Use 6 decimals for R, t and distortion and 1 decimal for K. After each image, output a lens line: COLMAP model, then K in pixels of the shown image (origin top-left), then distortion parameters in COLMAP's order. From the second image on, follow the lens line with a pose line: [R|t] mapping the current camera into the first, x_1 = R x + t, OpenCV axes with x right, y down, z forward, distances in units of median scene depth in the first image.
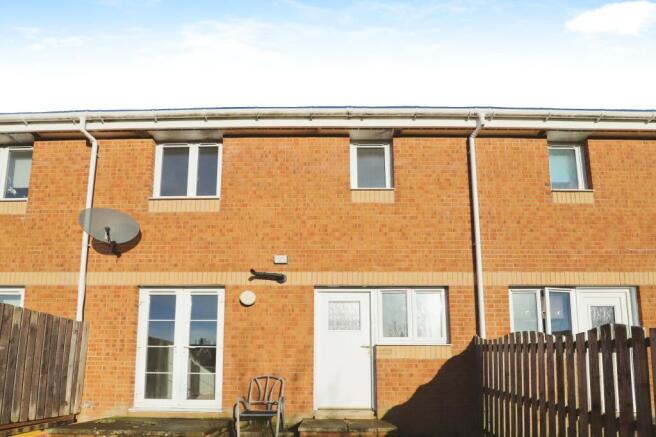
lens RADIAL K [[305.2, 0, 328.0], [0, 305.2, 244.3], [0, 0, 1]] dist [-0.031203, 0.005748]
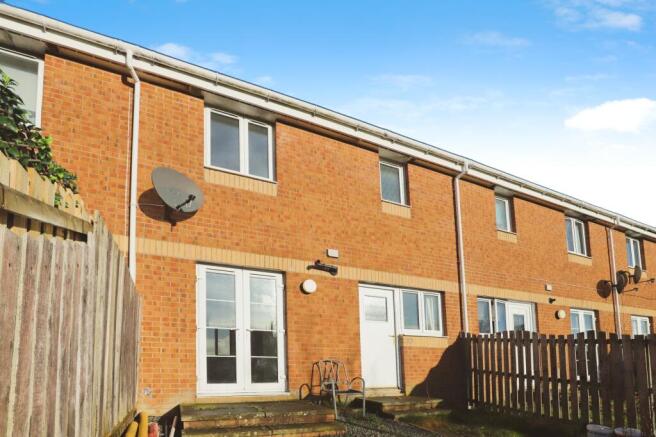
lens RADIAL K [[305.2, 0, 328.7], [0, 305.2, 223.5], [0, 0, 1]] dist [-0.033882, 0.005817]
pose [[0.907975, 0.179186, 0.378779, -0.593232], [-0.172692, 0.983636, -0.051359, 0.003025], [-0.381783, -0.018779, 0.924061, -0.006730]]
